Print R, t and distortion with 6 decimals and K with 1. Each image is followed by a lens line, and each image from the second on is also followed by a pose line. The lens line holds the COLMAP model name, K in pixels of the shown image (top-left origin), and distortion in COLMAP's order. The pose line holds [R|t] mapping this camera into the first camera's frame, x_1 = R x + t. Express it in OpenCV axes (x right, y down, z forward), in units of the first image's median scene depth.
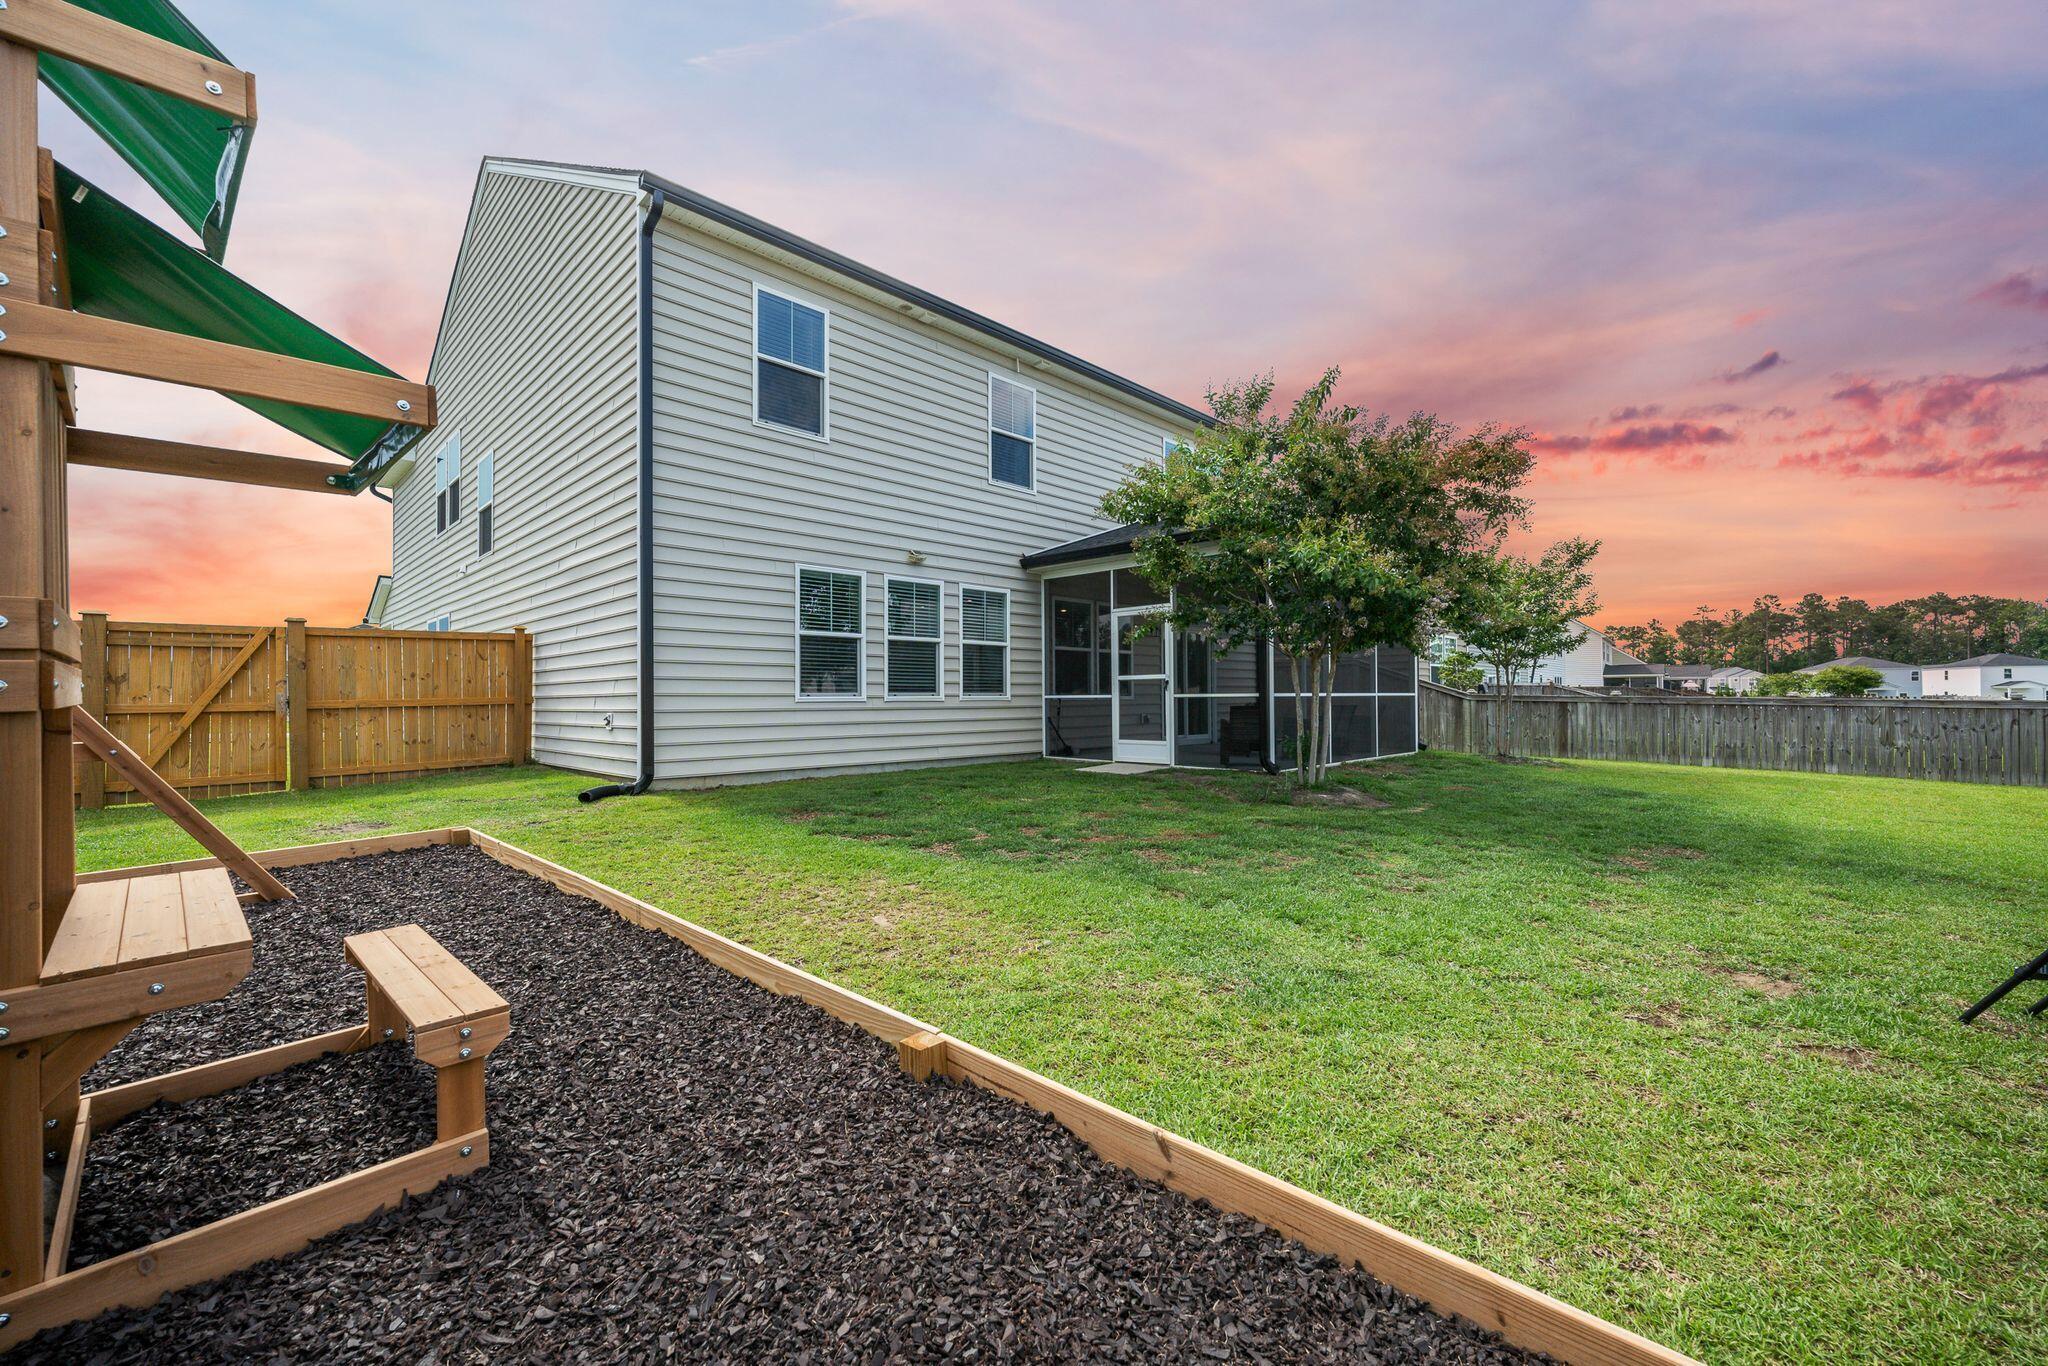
lens RADIAL K [[831.4, 0, 1015.8], [0, 831.4, 684.6], [0, 0, 1]] dist [-0.000530, -0.000861]
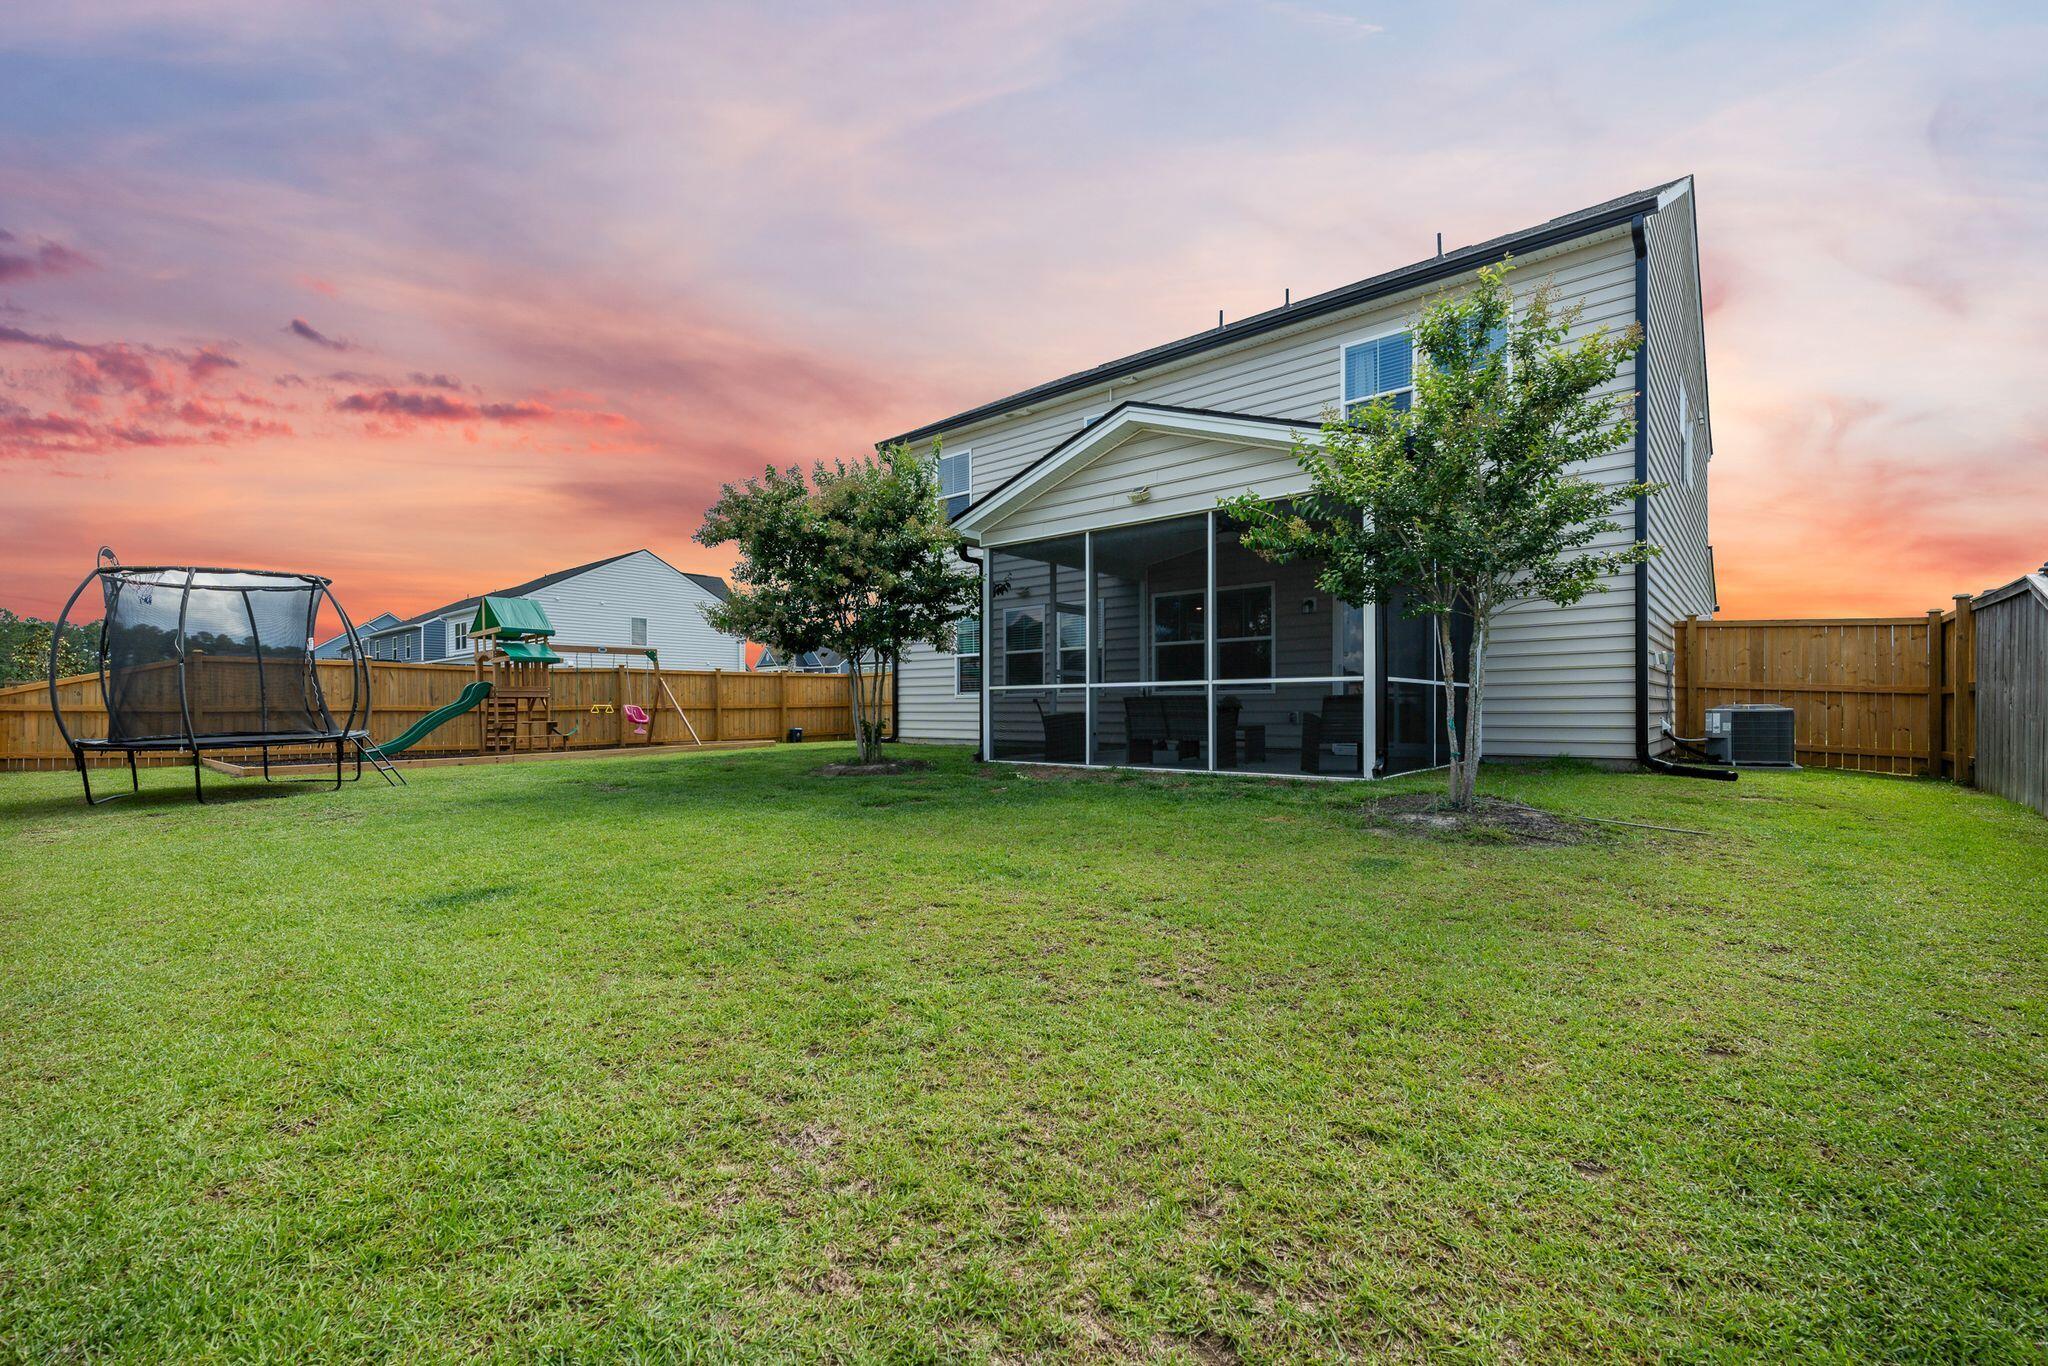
lens RADIAL K [[831.4, 0, 1015.8], [0, 831.4, 684.6], [0, 0, 1]] dist [-0.000530, -0.000861]
pose [[0.060657, -0.025070, -0.997844, 1.267766], [0.020664, 0.999502, -0.023856, 0.033302], [0.997945, -0.019172, 0.061144, 0.928387]]
